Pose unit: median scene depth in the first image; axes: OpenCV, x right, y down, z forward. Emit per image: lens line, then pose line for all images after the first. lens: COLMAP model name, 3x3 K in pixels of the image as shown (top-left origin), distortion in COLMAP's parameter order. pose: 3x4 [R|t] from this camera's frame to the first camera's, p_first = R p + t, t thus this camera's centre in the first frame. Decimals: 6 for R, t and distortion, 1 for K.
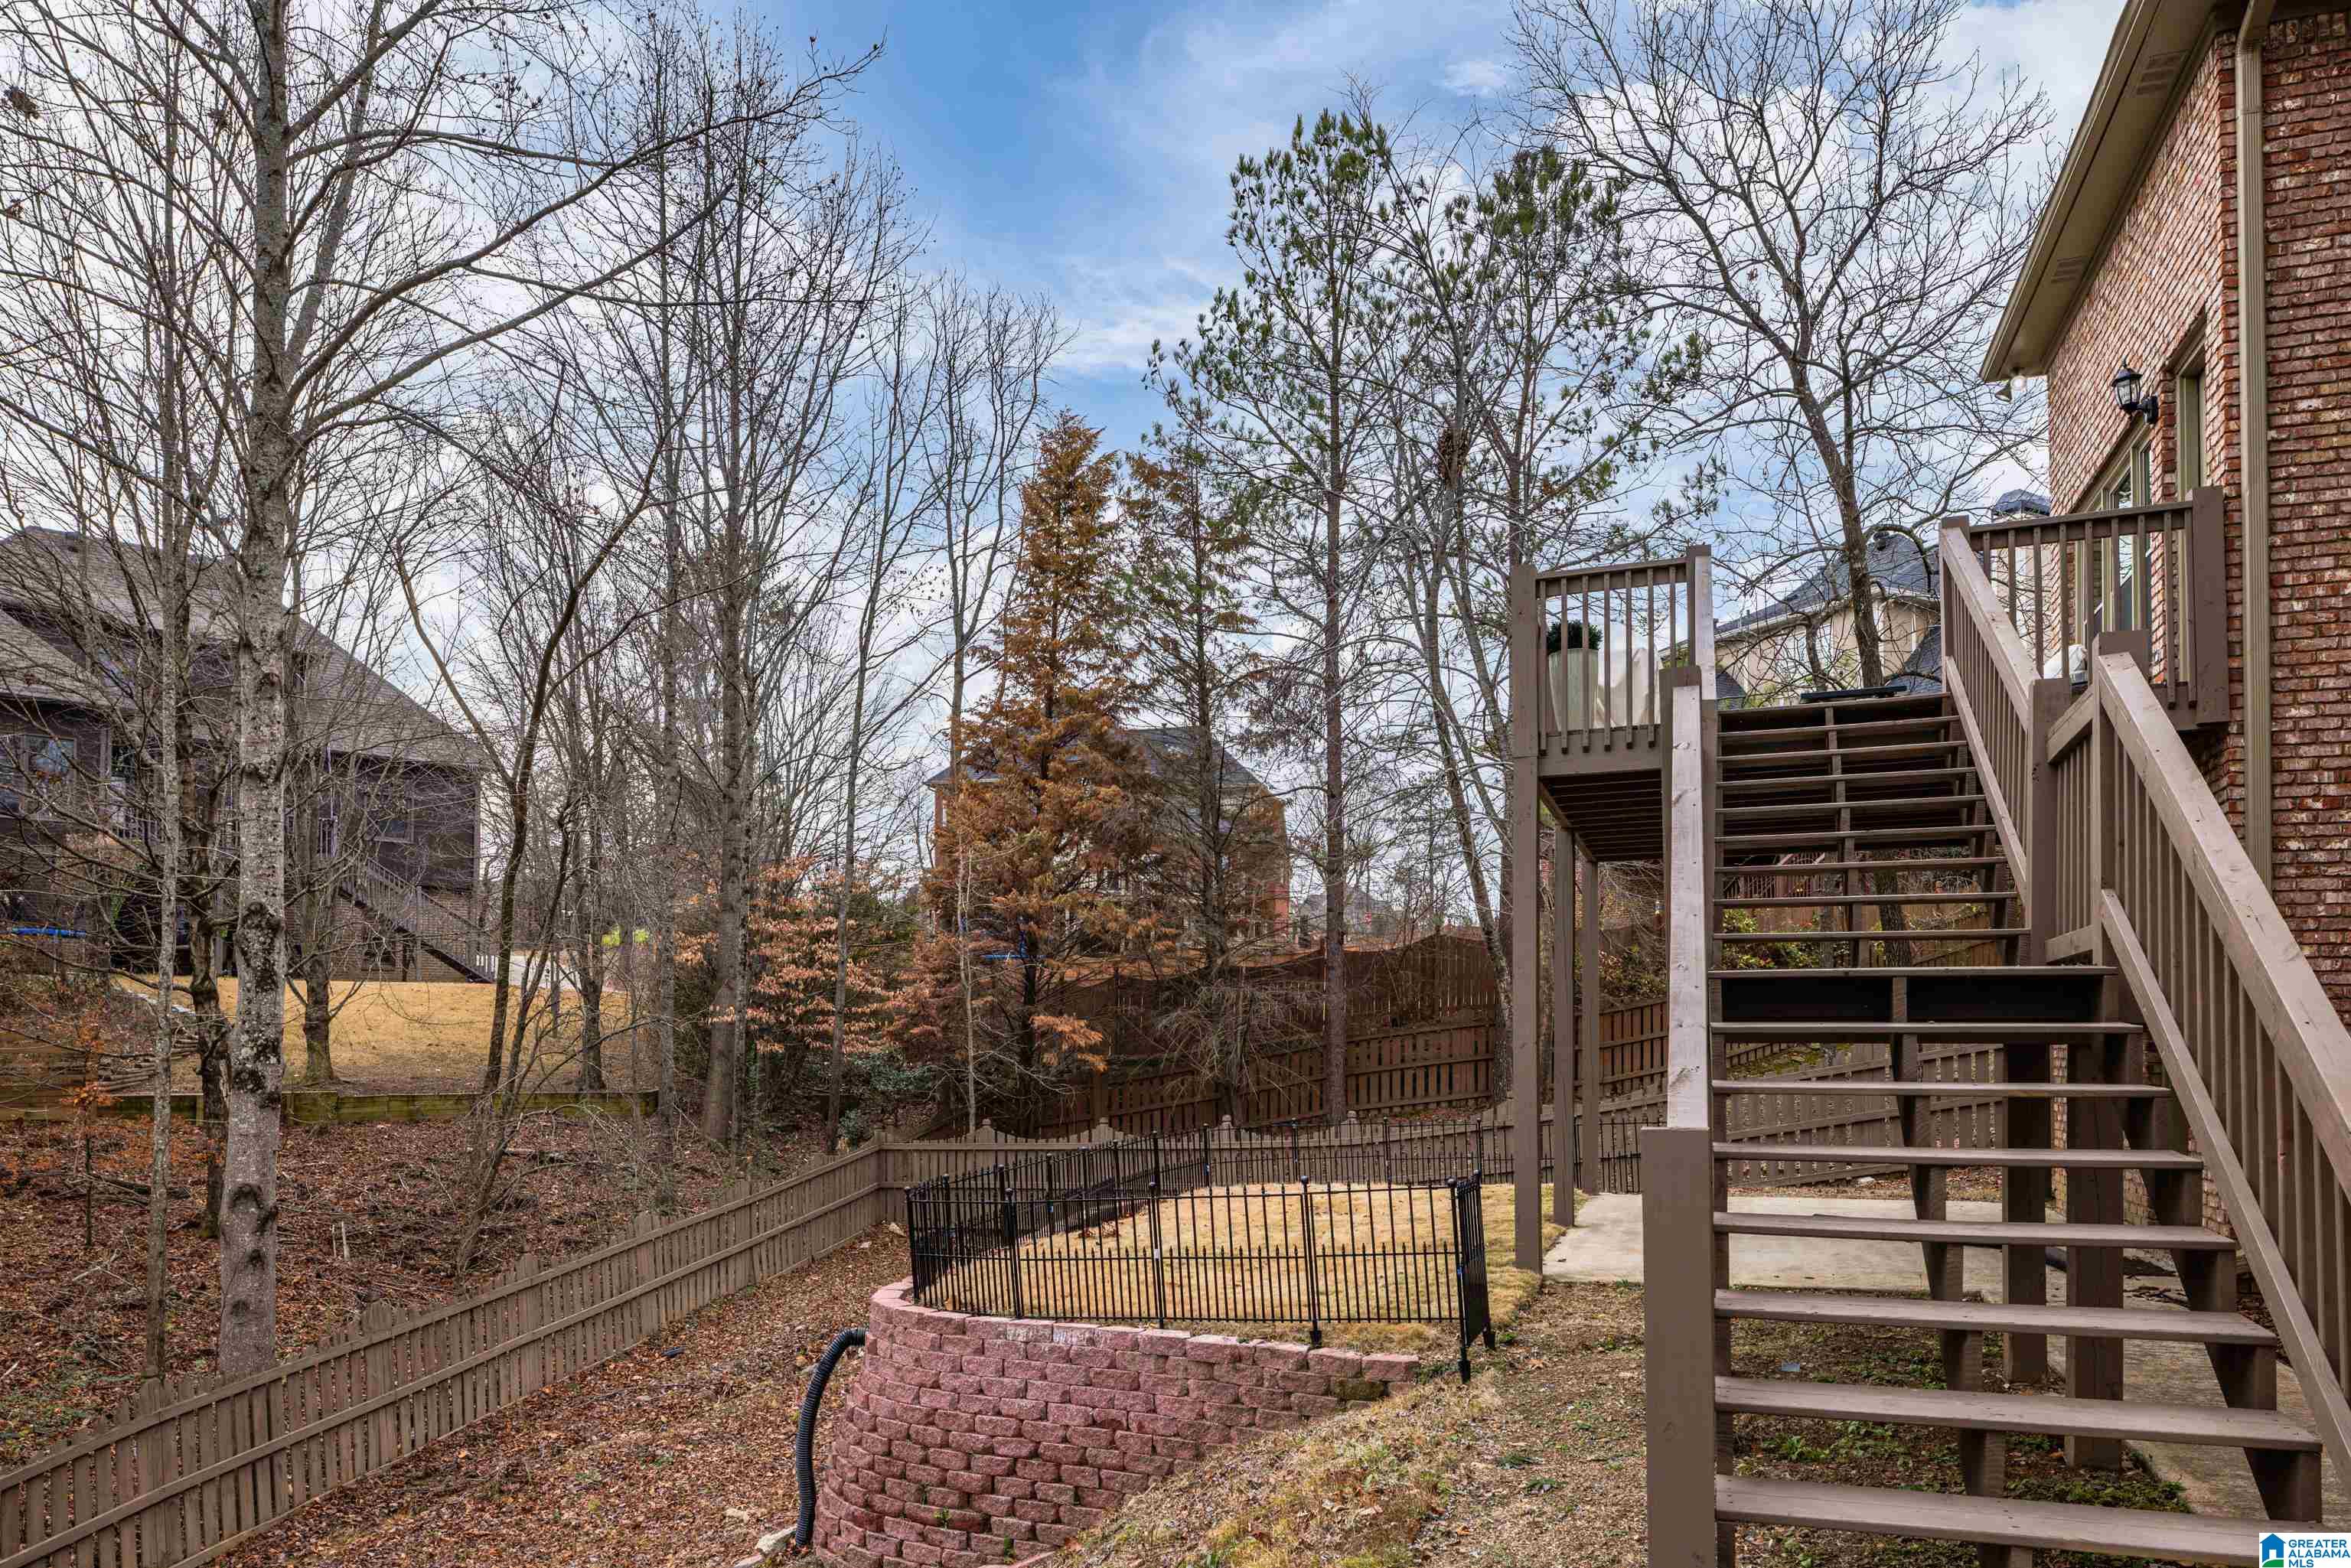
lens RADIAL K [[1640.9, 0, 1179.7], [0, 1640.9, 992.7], [0, 0, 1]] dist [-0.006401, -0.002296]
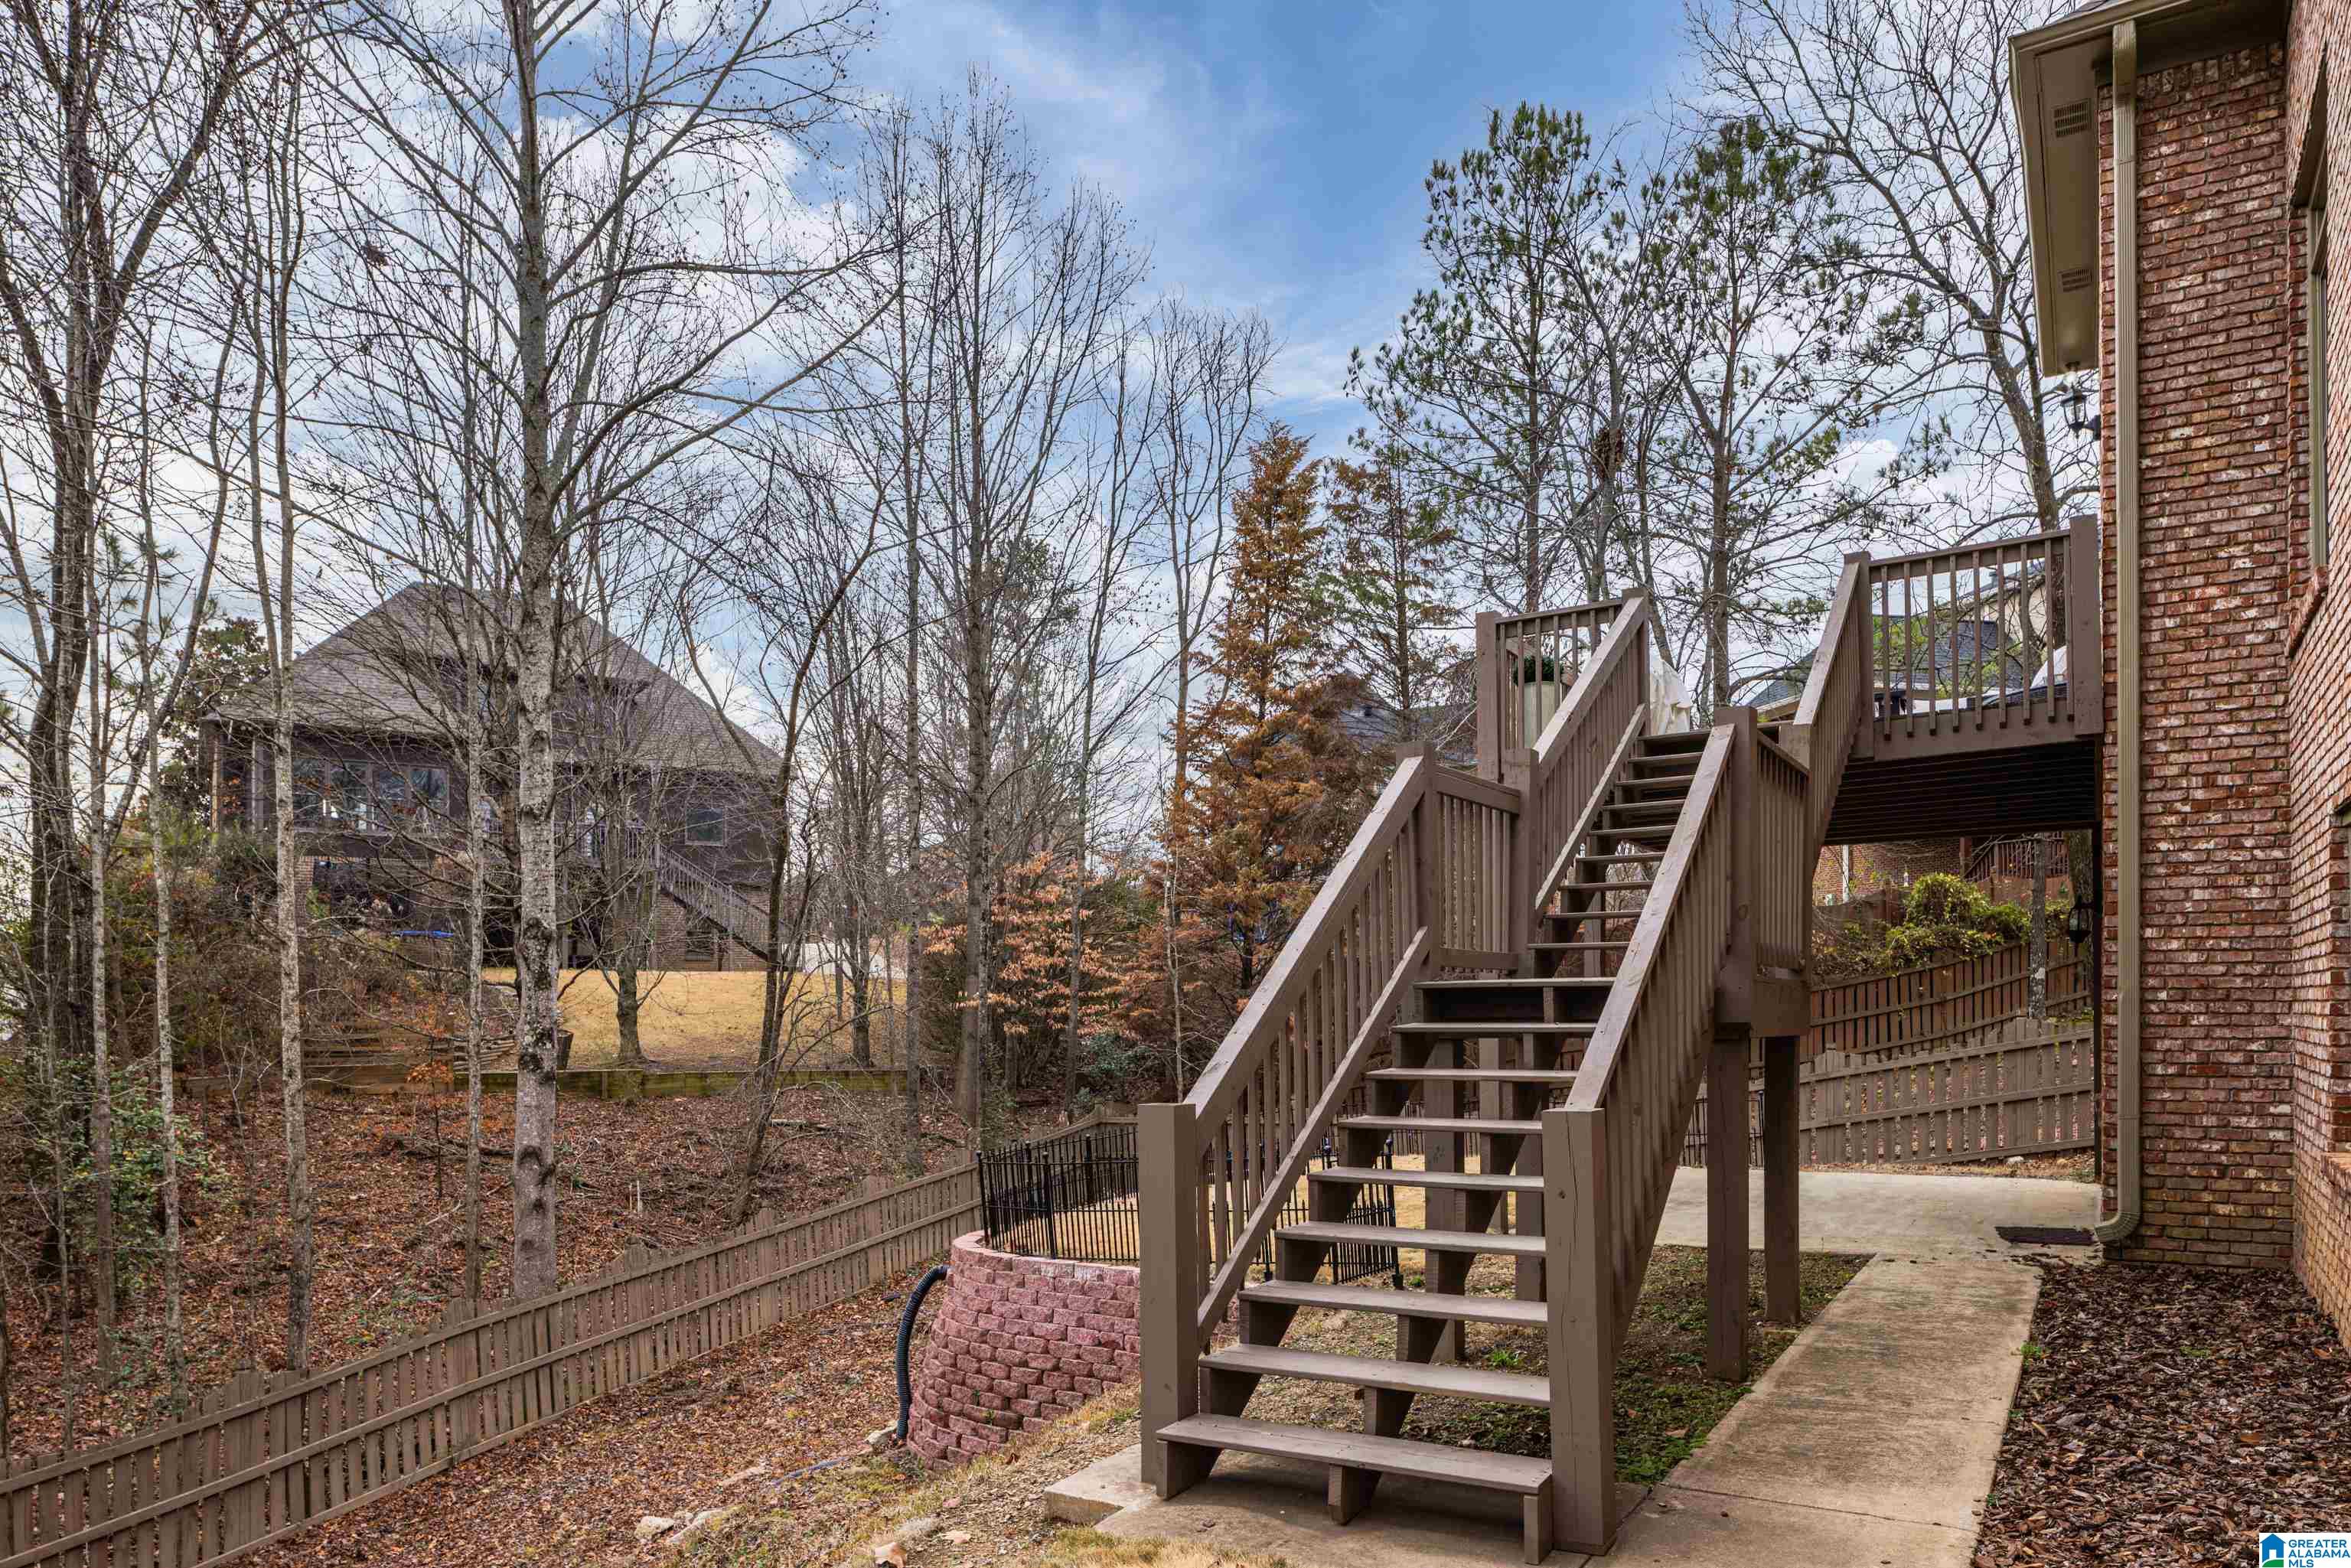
lens RADIAL K [[1670.4, 0, 1174.2], [0, 1670.4, 1002.0], [0, 0, 1]] dist [-0.008293, -0.006729]
pose [[0.978314, -0.007830, -0.206980, 0.150528], [0.012186, 0.999730, 0.019780, -0.009654], [0.206769, -0.021873, 0.978145, -0.116703]]
